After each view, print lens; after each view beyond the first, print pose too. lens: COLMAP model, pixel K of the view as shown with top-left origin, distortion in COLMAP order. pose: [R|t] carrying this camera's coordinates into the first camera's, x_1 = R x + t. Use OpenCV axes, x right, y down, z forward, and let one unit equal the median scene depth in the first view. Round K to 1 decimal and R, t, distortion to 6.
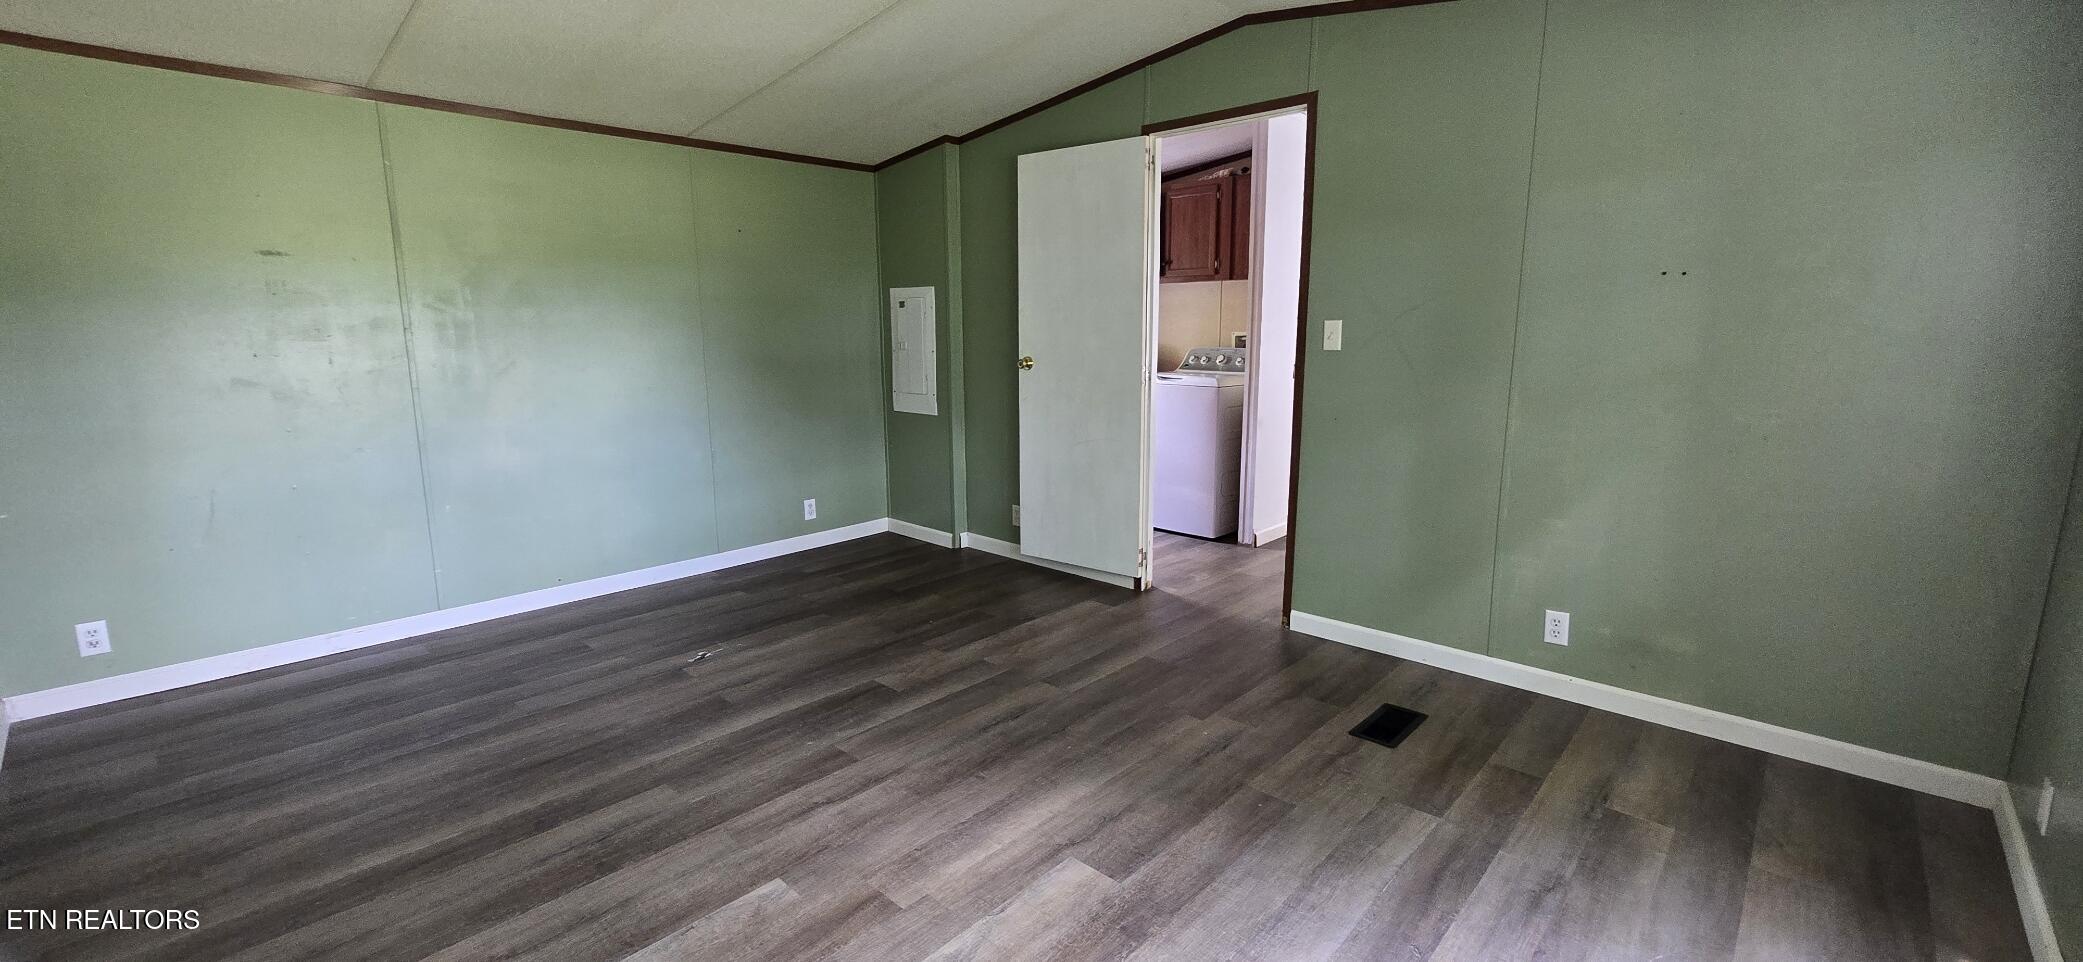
lens RADIAL K [[858.0, 0, 1033.5], [0, 858.0, 468.7], [0, 0, 1]] dist [-0.002402, -0.001177]
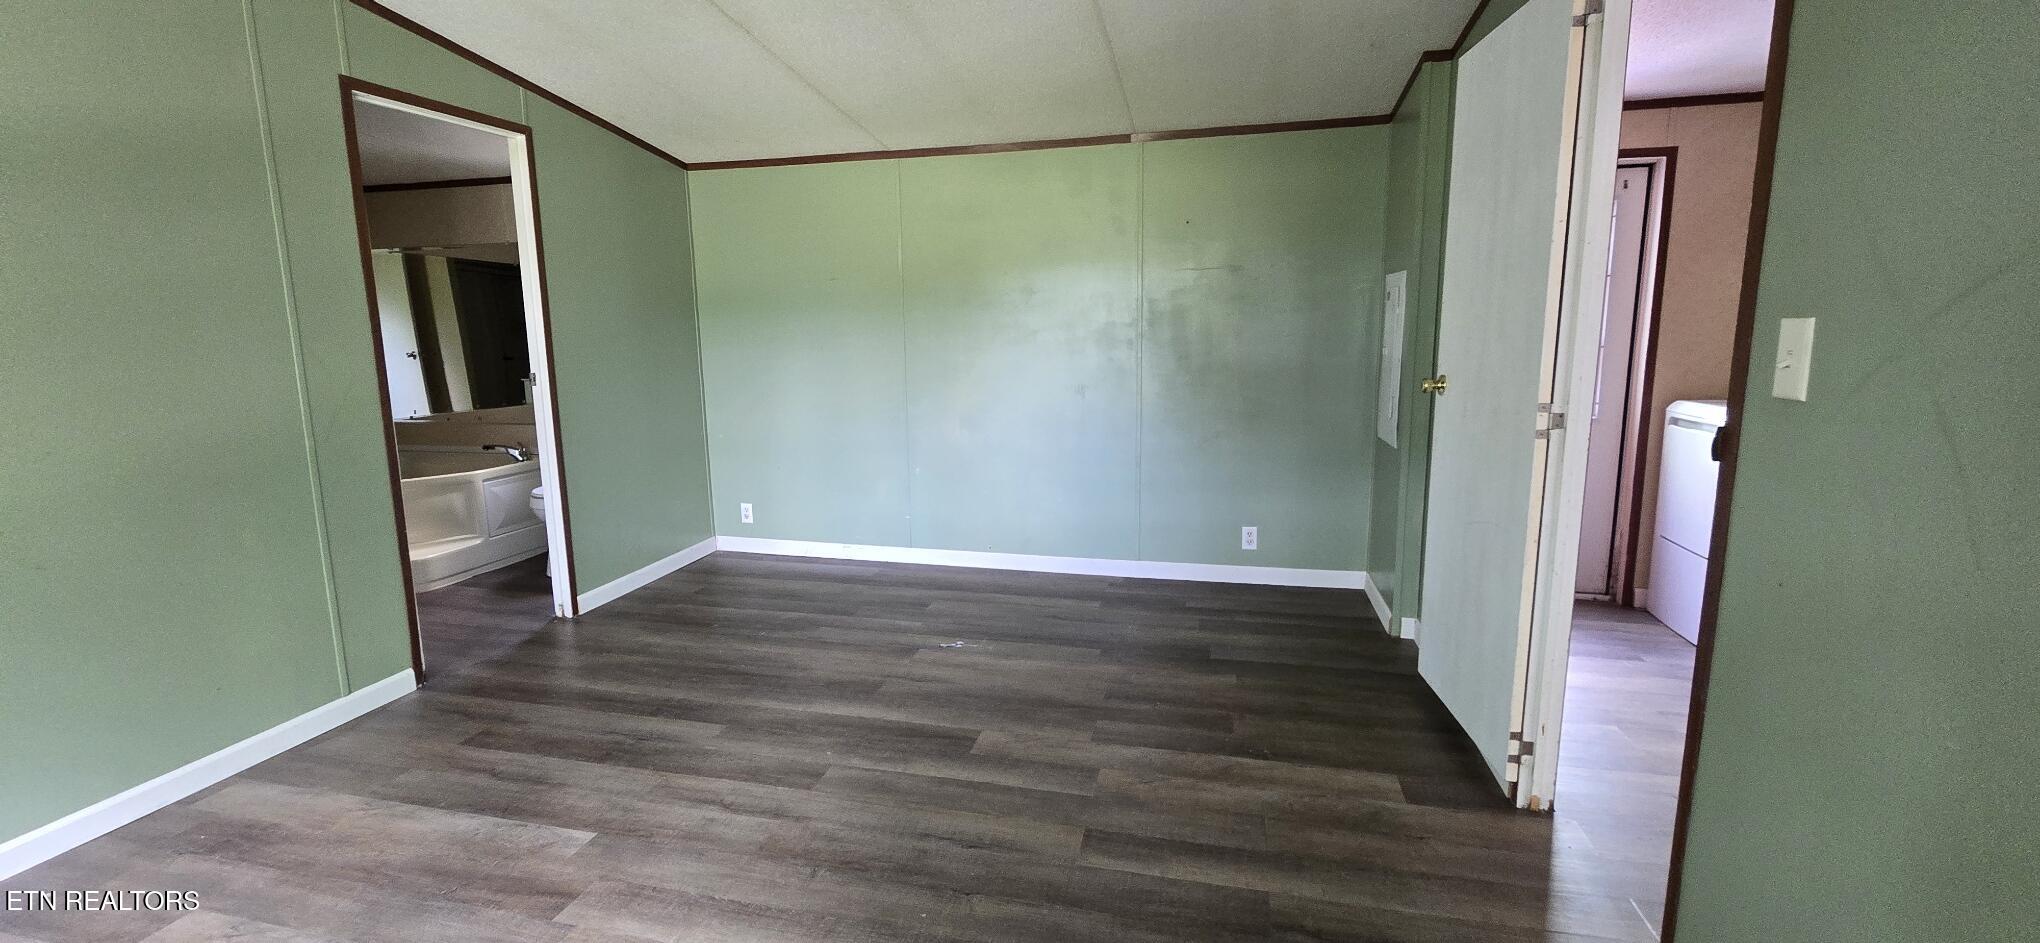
lens RADIAL K [[840.3, 0, 1011.2], [0, 840.3, 463.0], [0, 0, 1]] dist [-0.002402, -0.001177]
pose [[0.483239, 0.139892, -0.864240, 0.493609], [-0.136326, 0.987134, 0.083558, -0.093965], [0.864810, 0.077440, 0.496092, 0.528838]]
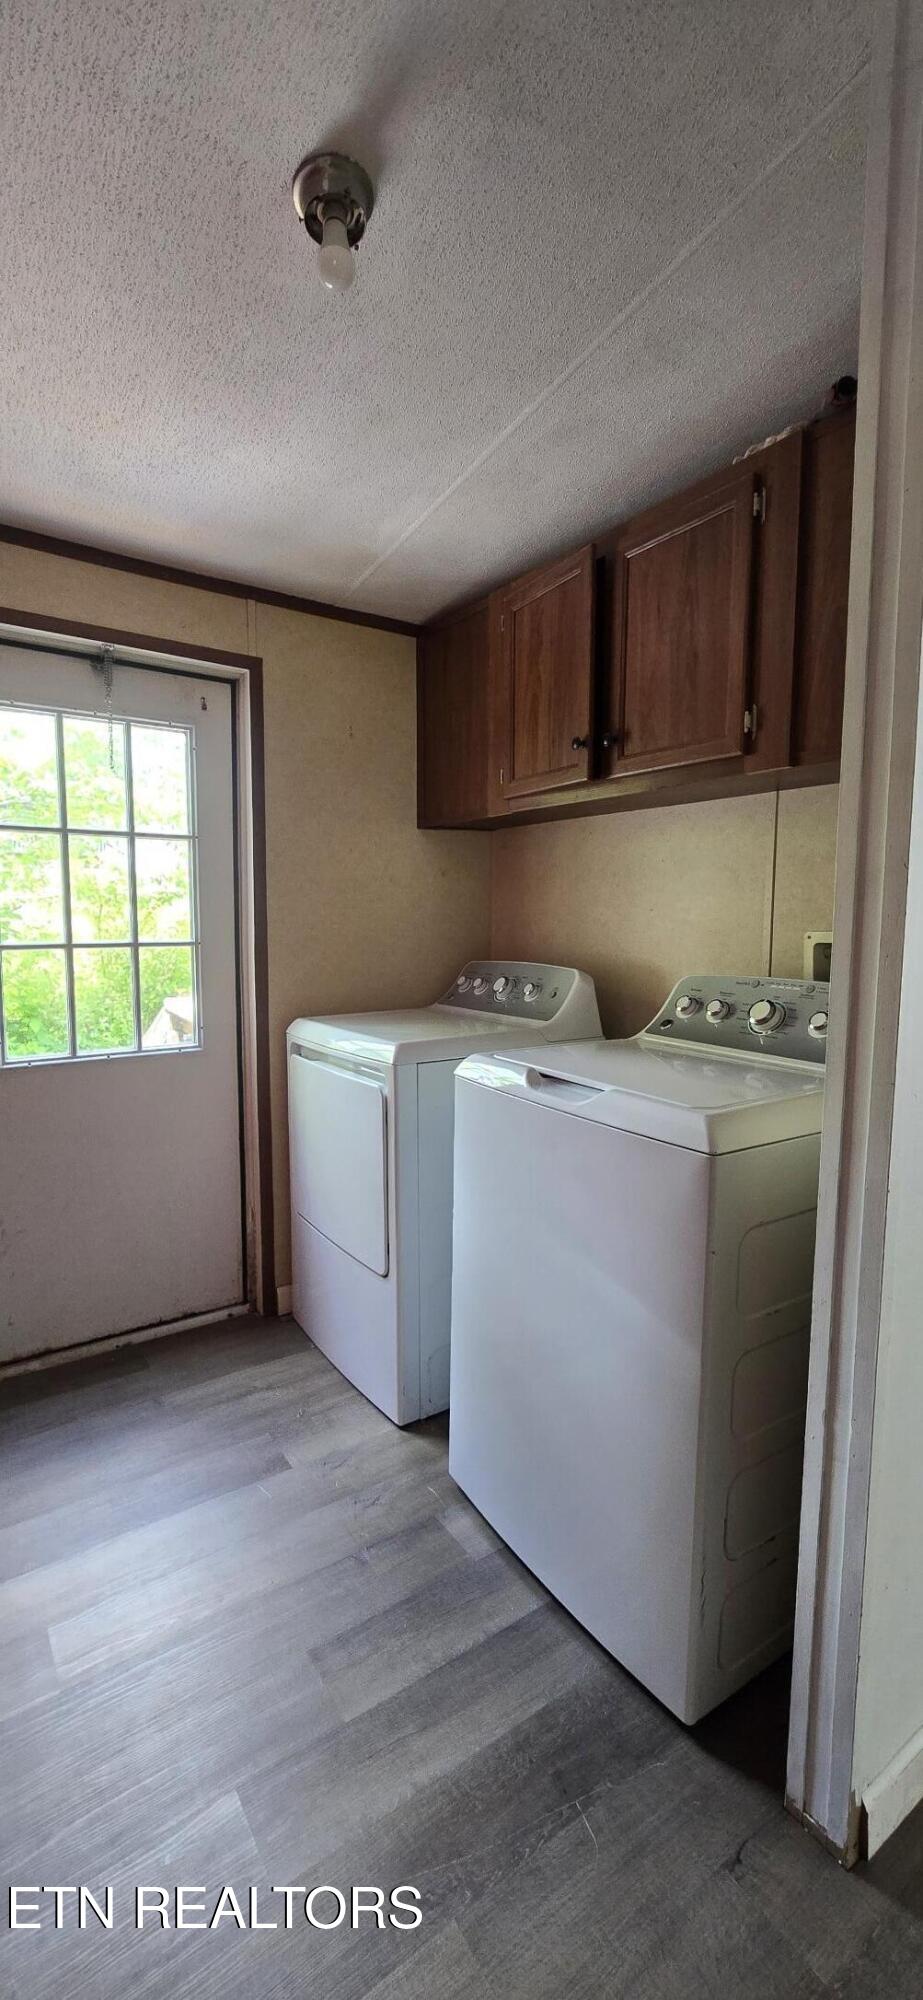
lens RADIAL K [[823.8, 0, 472.9], [0, 823.8, 999.5], [0, 0, 1]] dist [-0.002402, -0.001177]
pose [[0.979246, 0.034136, -0.199780, 0.277582], [-0.049021, 0.996339, -0.070042, -0.169669], [0.196658, 0.078381, 0.977334, 1.074983]]
